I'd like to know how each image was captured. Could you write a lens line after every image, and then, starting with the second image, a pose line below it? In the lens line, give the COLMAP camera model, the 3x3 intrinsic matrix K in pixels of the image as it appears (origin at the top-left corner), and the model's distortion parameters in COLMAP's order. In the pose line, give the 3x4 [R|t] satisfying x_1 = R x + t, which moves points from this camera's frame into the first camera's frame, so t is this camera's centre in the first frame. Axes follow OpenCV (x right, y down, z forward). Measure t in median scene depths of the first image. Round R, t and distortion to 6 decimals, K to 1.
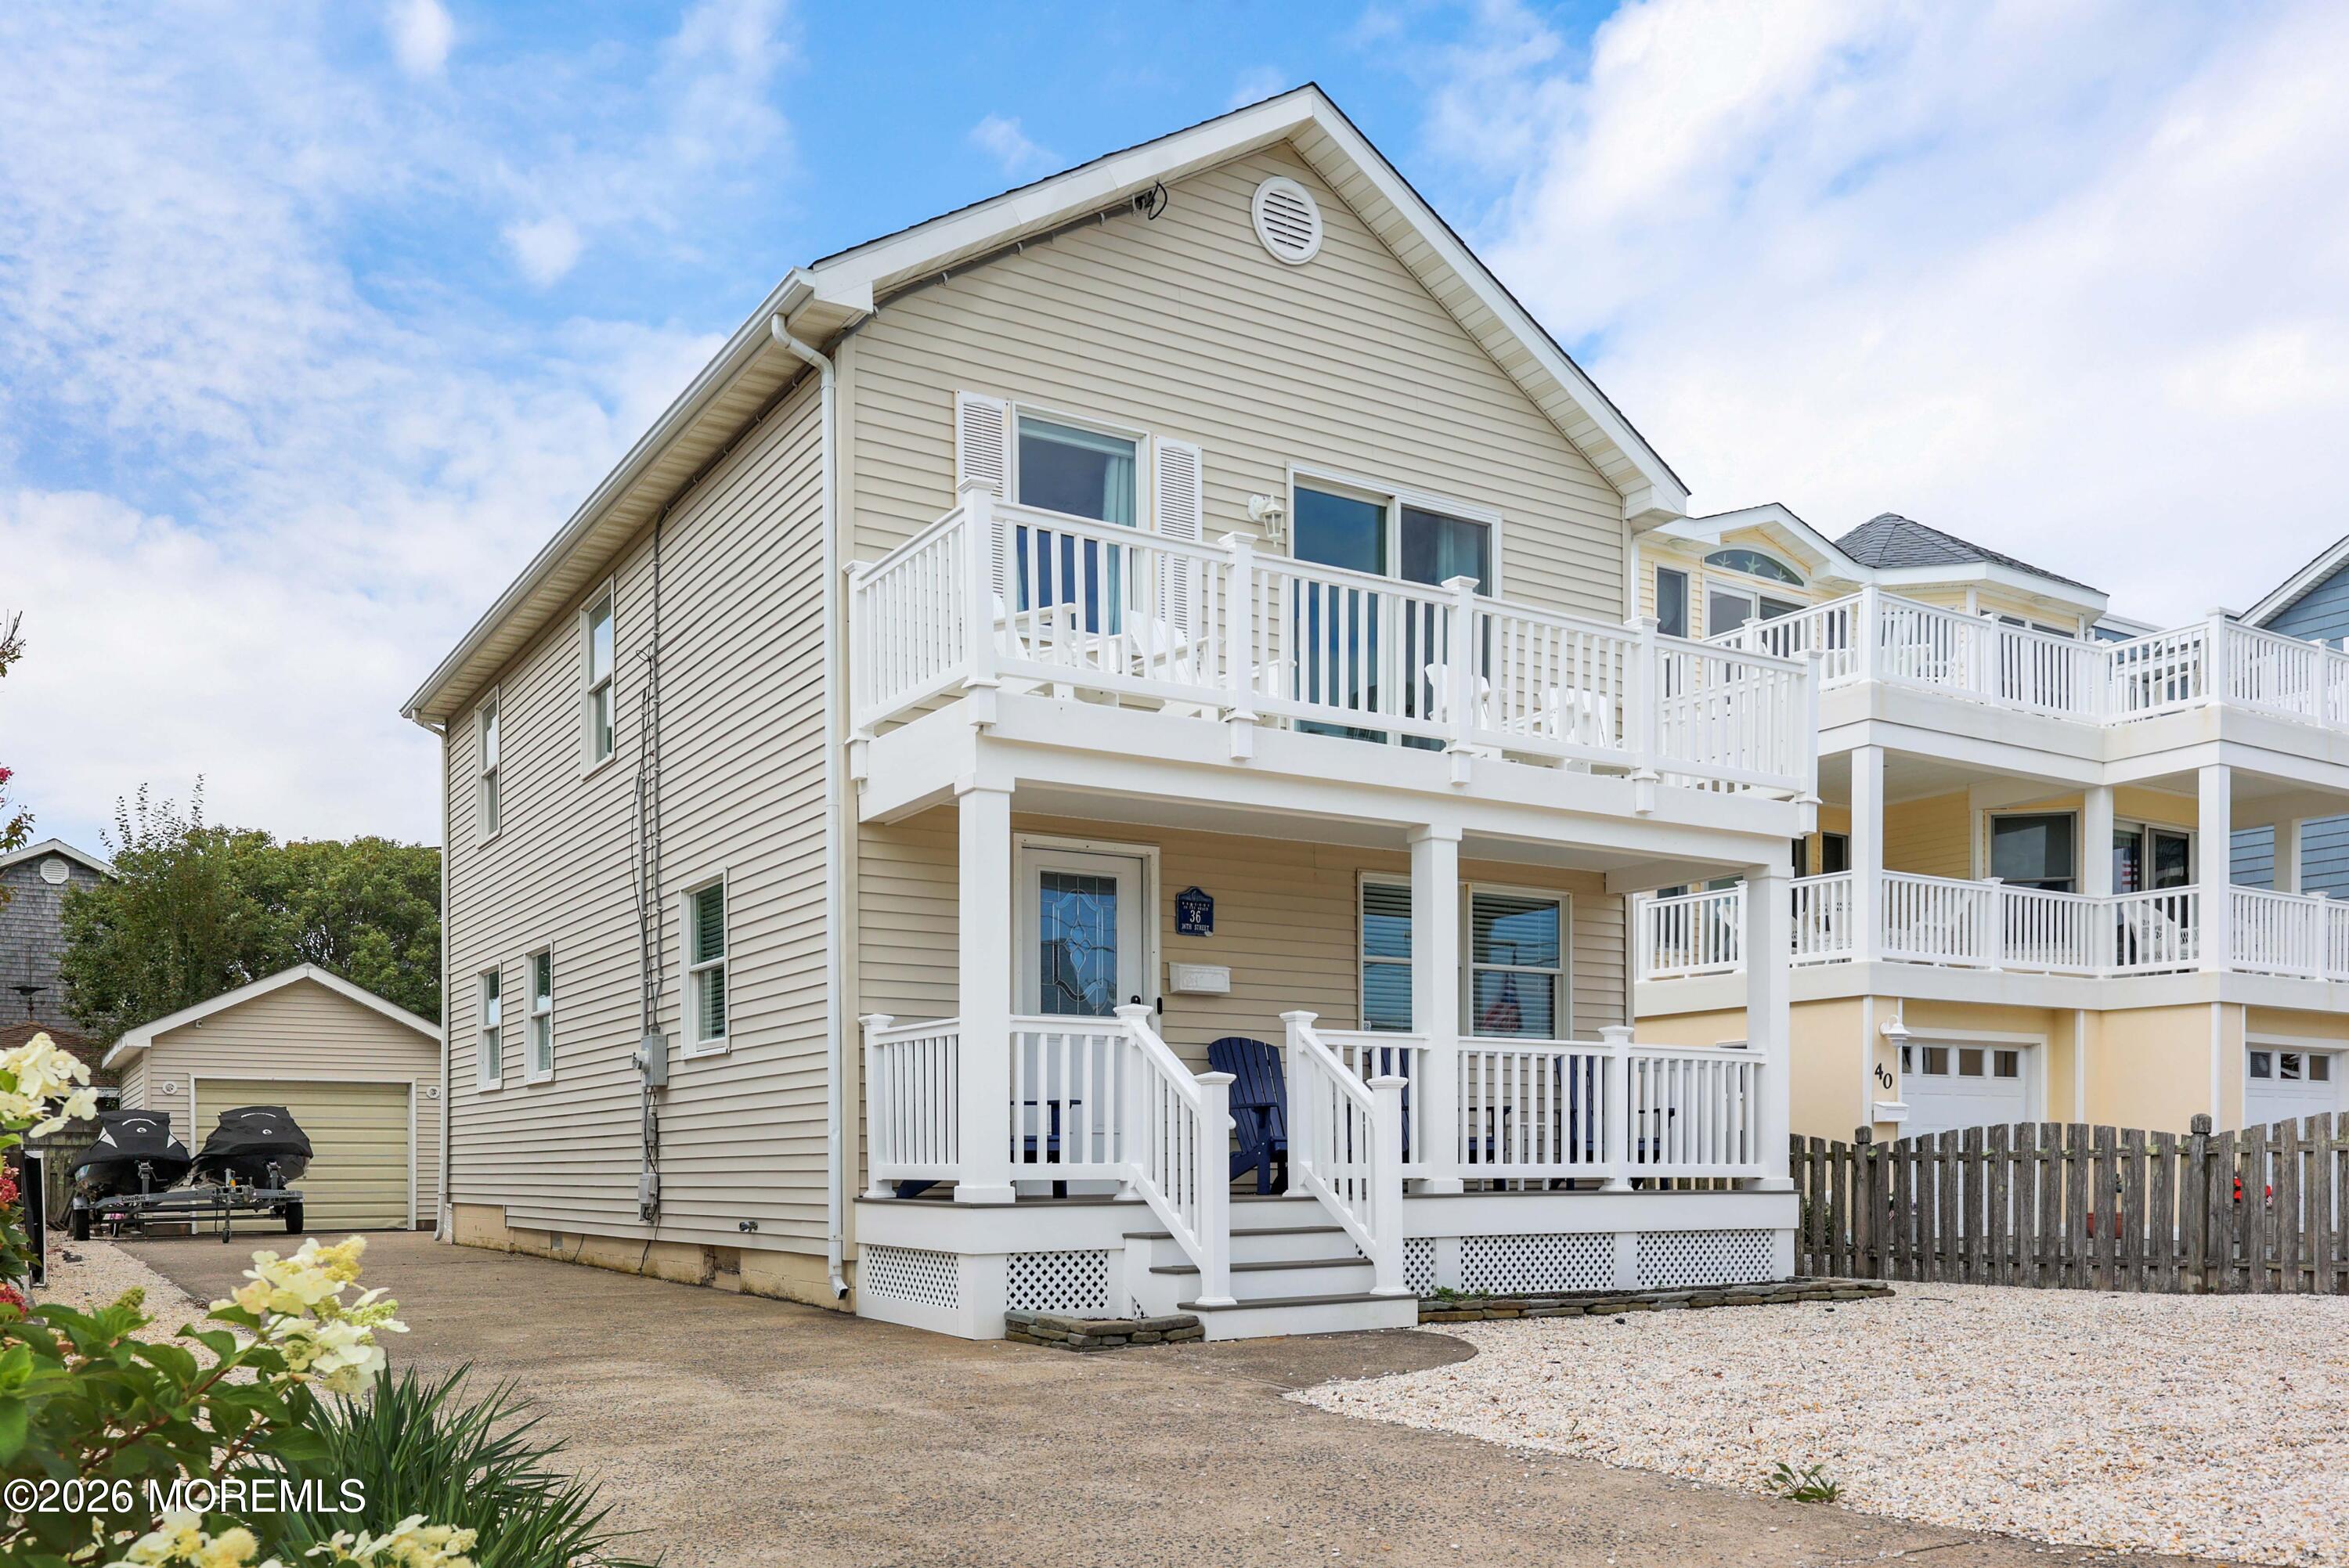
lens RADIAL K [[2179.1, 0, 1268.2], [0, 2179.1, 978.4], [0, 0, 1]] dist [-0.003991, -0.008527]
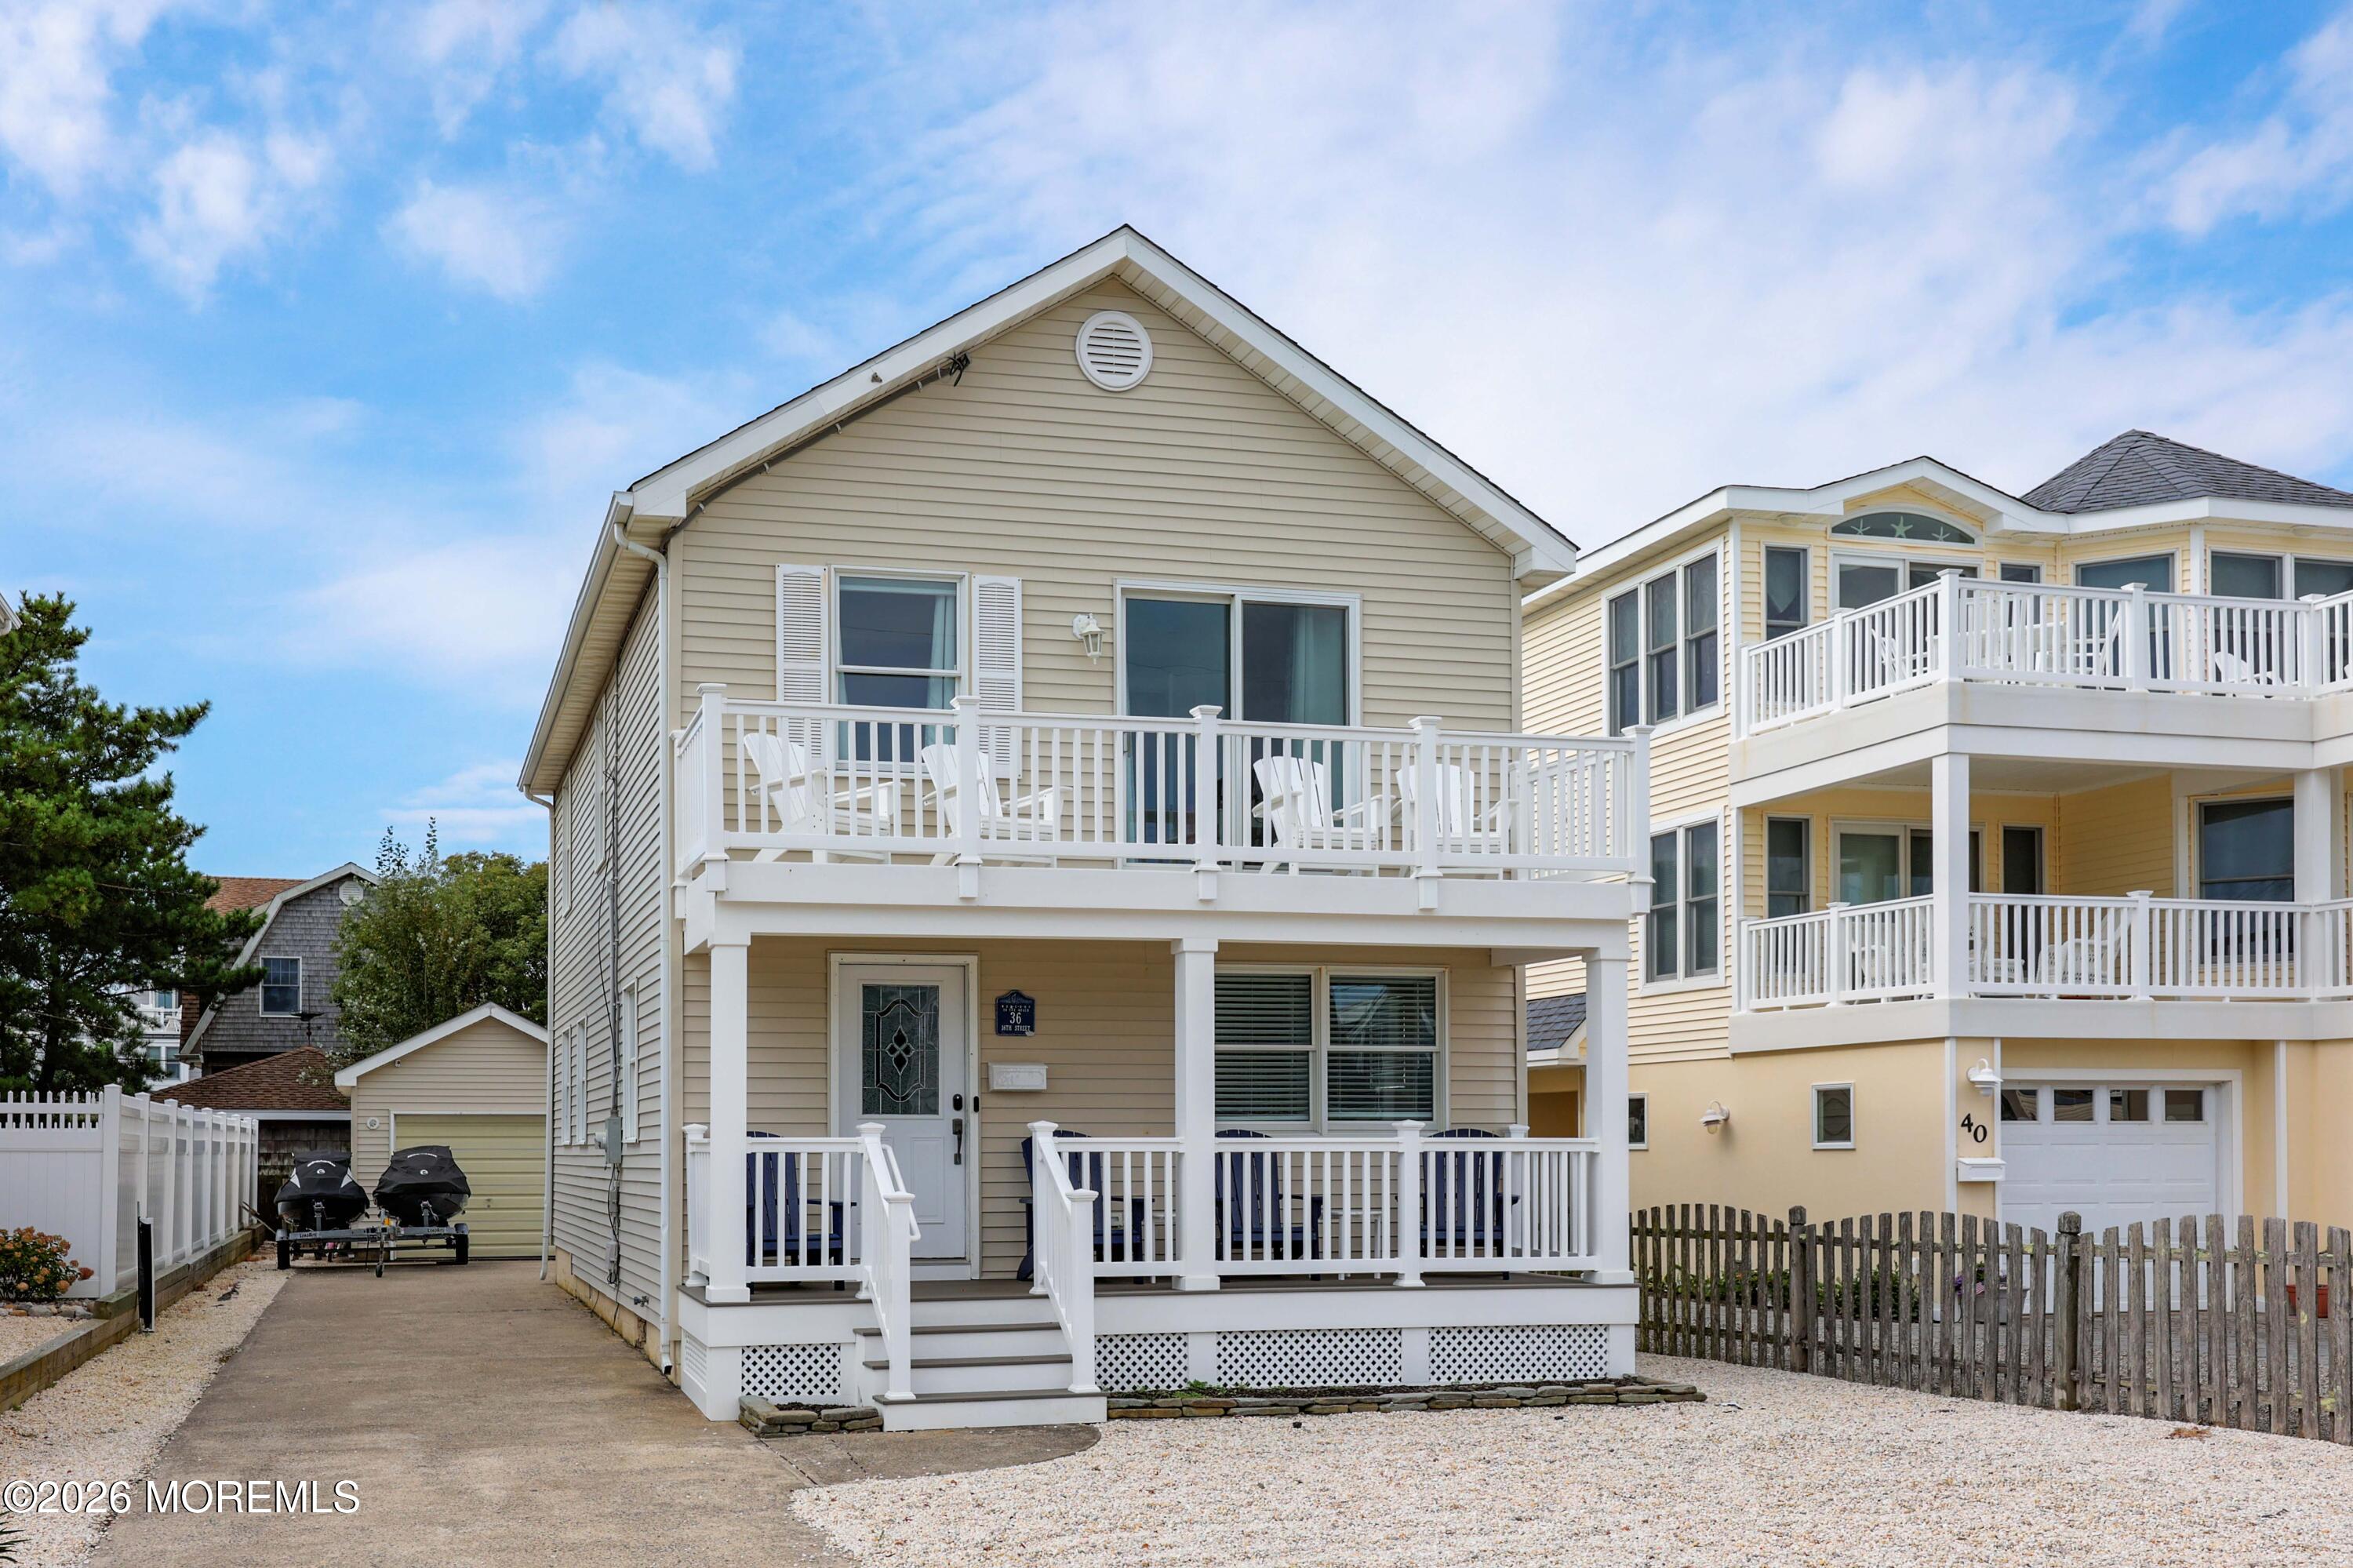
lens RADIAL K [[2567.7, 0, 830.4], [0, 2567.7, 717.8], [0, 0, 1]] dist [-0.004229, 0.013861]
pose [[0.929811, -0.059975, -0.363119, 0.346882], [0.032144, 0.996096, -0.082215, -0.074022], [0.366632, 0.064773, 0.928109, -0.221275]]
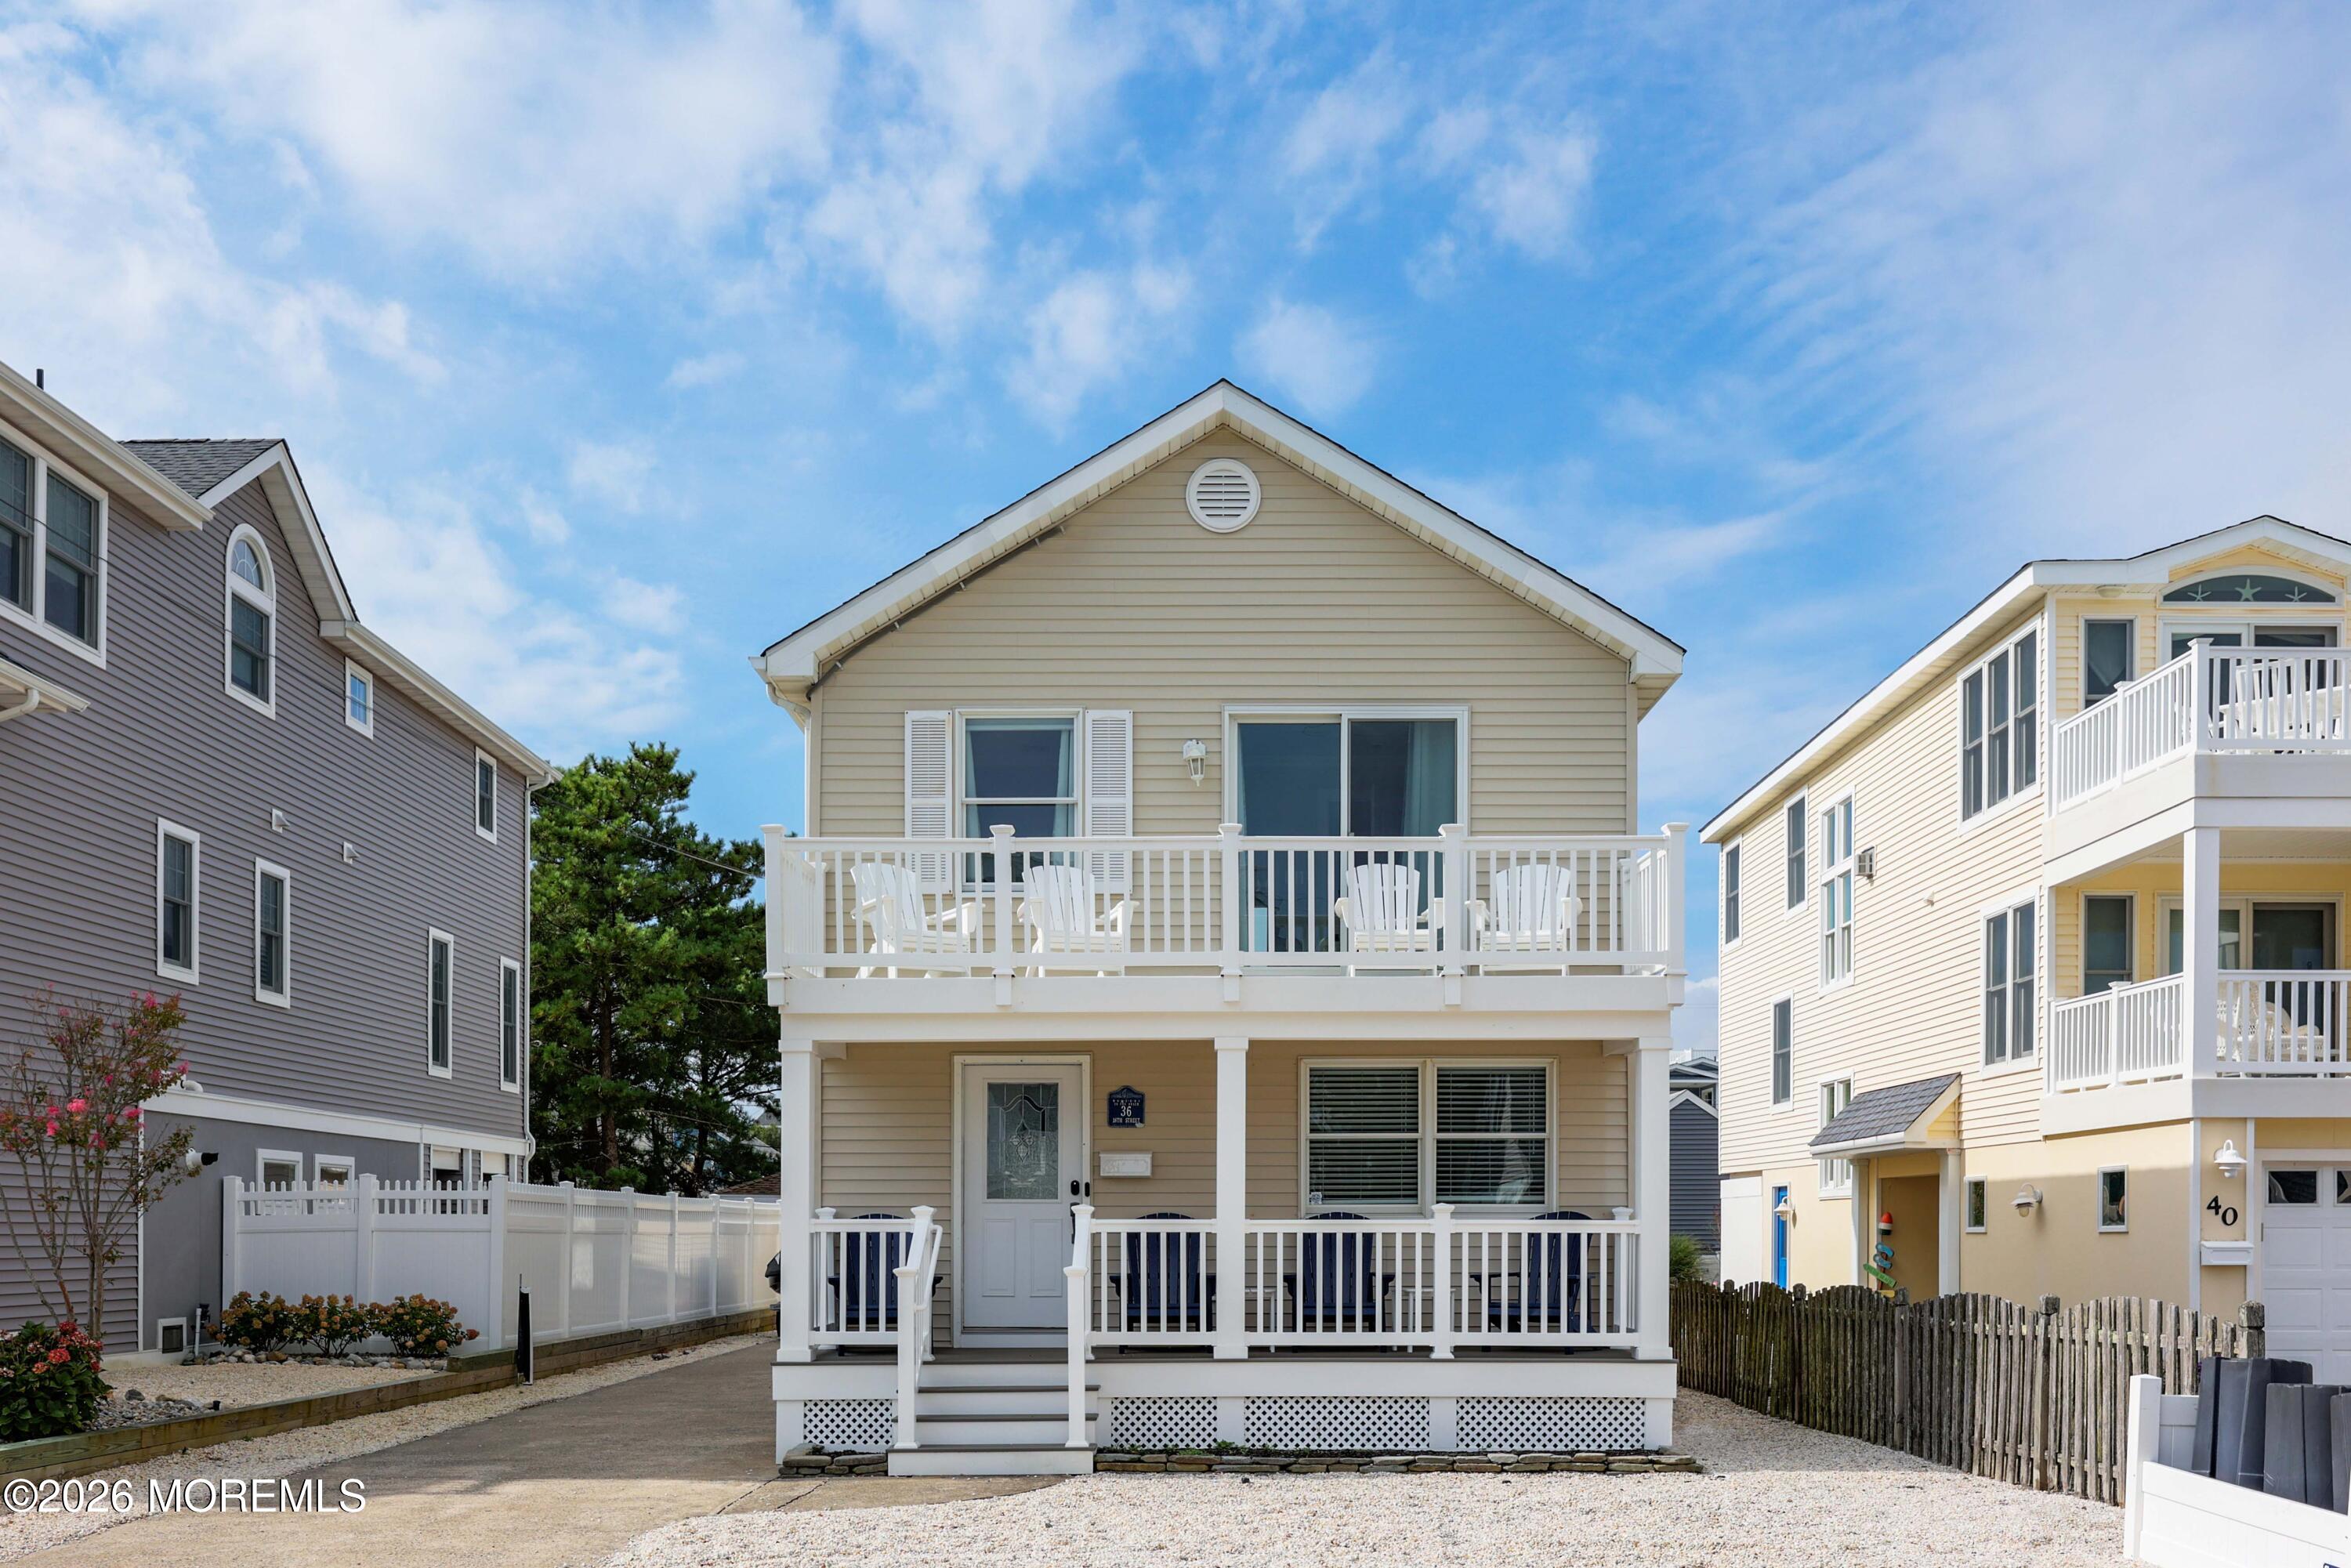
lens RADIAL K [[2431.5, 0, 903.9], [0, 2431.5, 832.9], [0, 0, 1]] dist [-0.003853, -0.001496]
pose [[0.793562, -0.095968, -0.600874, 0.675367], [0.051679, 0.994546, -0.090591, -0.064628], [0.606291, 0.040837, 0.794194, -0.132190]]
